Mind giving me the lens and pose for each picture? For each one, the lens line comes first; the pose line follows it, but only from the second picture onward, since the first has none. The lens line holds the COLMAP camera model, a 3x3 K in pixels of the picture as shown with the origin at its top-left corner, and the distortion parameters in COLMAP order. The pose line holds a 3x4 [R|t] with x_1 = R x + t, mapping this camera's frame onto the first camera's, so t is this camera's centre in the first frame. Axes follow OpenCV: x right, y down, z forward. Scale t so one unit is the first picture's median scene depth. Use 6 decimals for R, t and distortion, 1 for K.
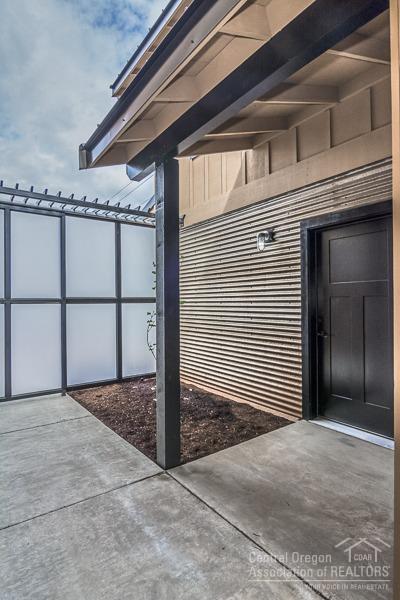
lens RADIAL K [[320.0, 0, 200.0], [0, 320.0, 300.0], [0, 0, 1]] dist [-0.000705, -0.000100]
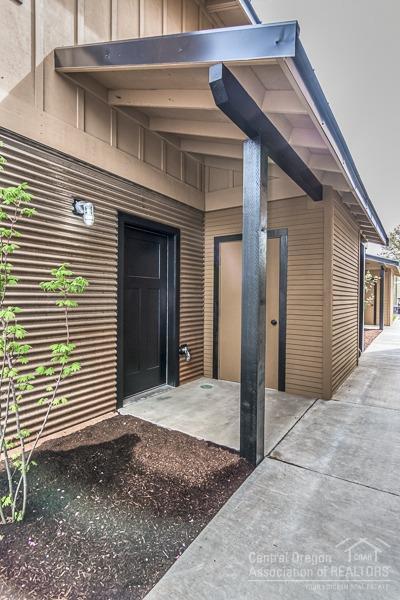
lens RADIAL K [[315.9, 0, 200.0], [0, 315.9, 300.0], [0, 0, 1]] dist [0.002201, 0.001037]
pose [[-0.333734, -0.003837, 0.942660, -1.050696], [-0.010487, 0.999945, 0.000357, 0.040454], [-0.942609, -0.009767, -0.333755, 1.640891]]
